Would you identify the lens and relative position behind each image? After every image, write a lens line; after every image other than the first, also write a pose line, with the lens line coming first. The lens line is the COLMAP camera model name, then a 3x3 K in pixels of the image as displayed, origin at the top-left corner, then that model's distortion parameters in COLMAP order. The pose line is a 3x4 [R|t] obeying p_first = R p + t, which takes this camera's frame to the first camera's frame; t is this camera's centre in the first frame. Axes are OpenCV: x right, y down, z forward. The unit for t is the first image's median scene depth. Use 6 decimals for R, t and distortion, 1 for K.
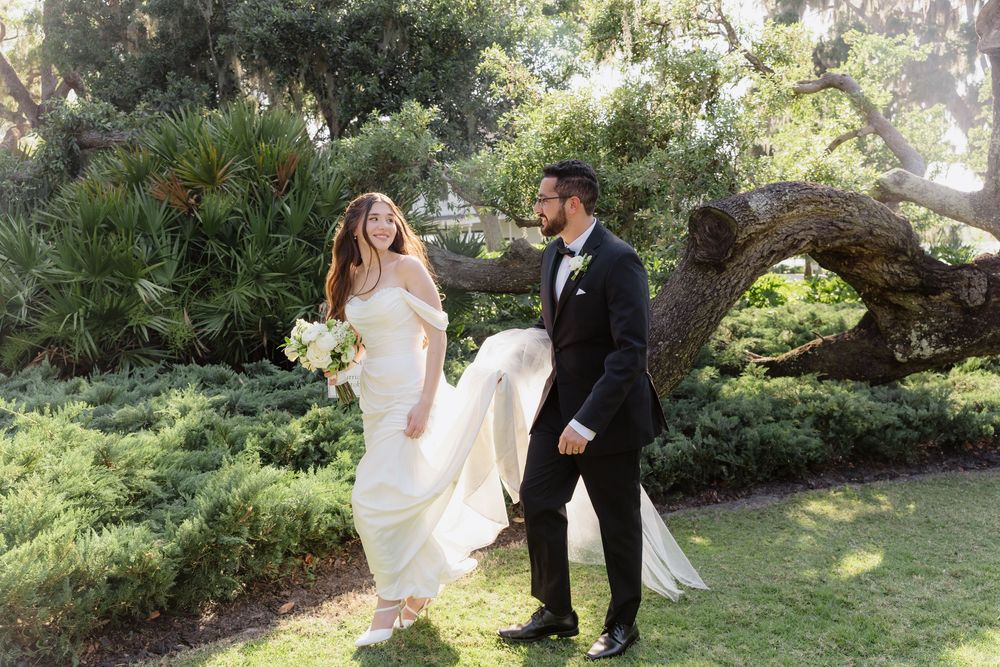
lens RADIAL K [[941.0, 0, 499.7], [0, 941.0, 334.2], [0, 0, 1]] dist [0.008323, 0.000000]
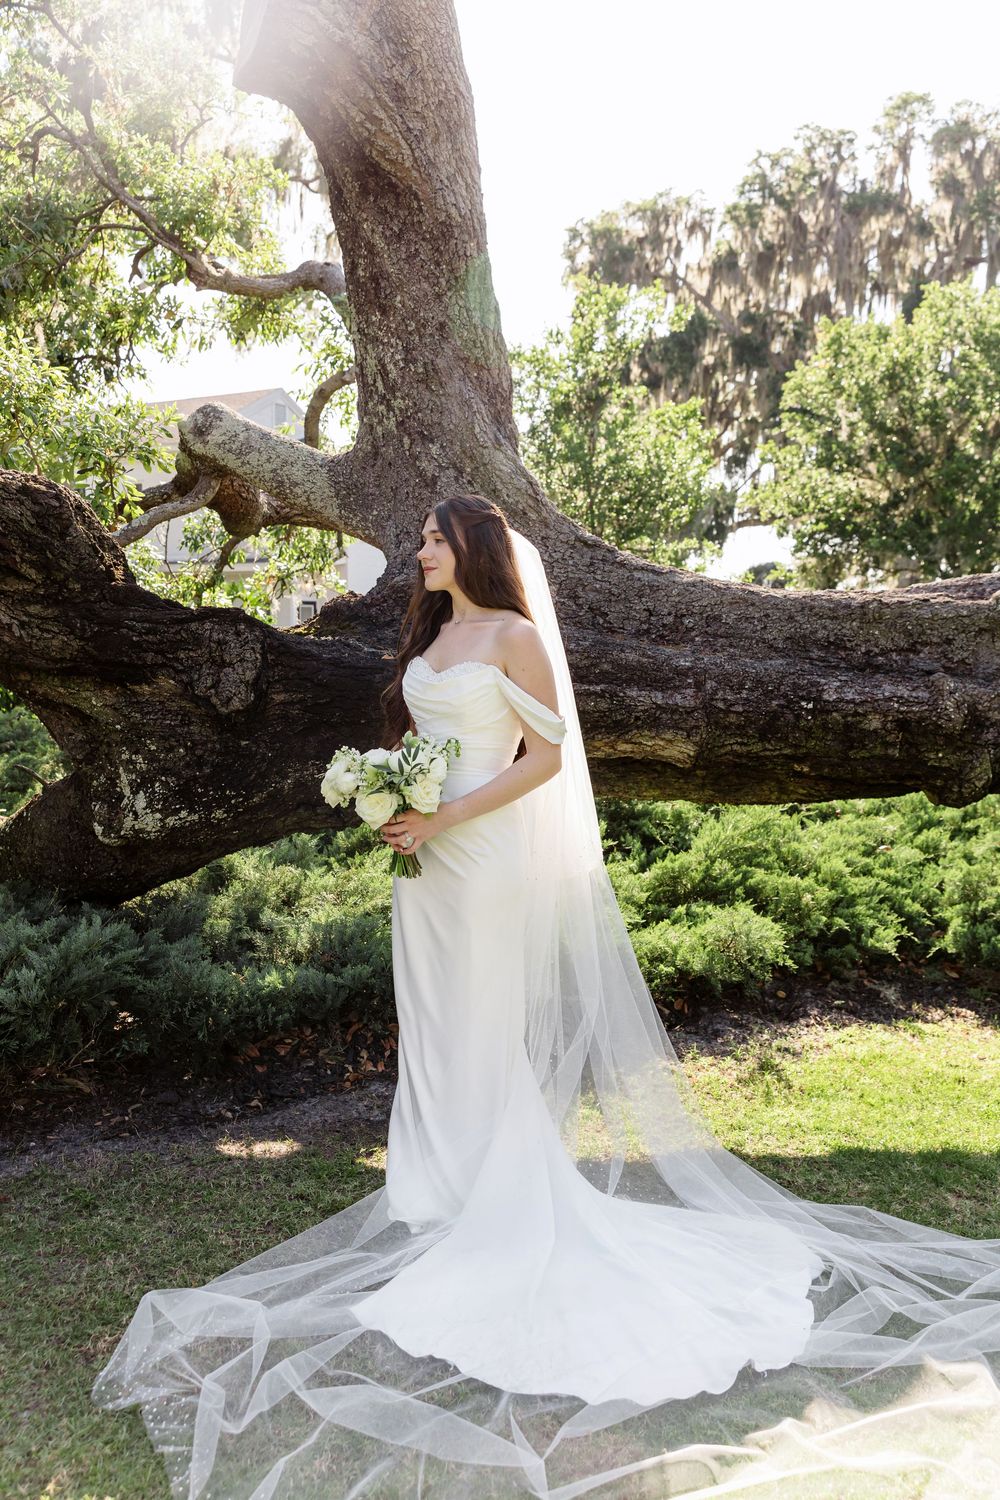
lens RADIAL K [[1345.5, 0, 500.4], [0, 1345.5, 749.1], [0, 0, 1]] dist [-0.002679, -0.000710]
pose [[0.981737, 0.013072, 0.189794, 0.494397], [-0.013062, 0.999914, -0.001302, -0.014415], [-0.189794, -0.001201, 0.981823, 0.399964]]
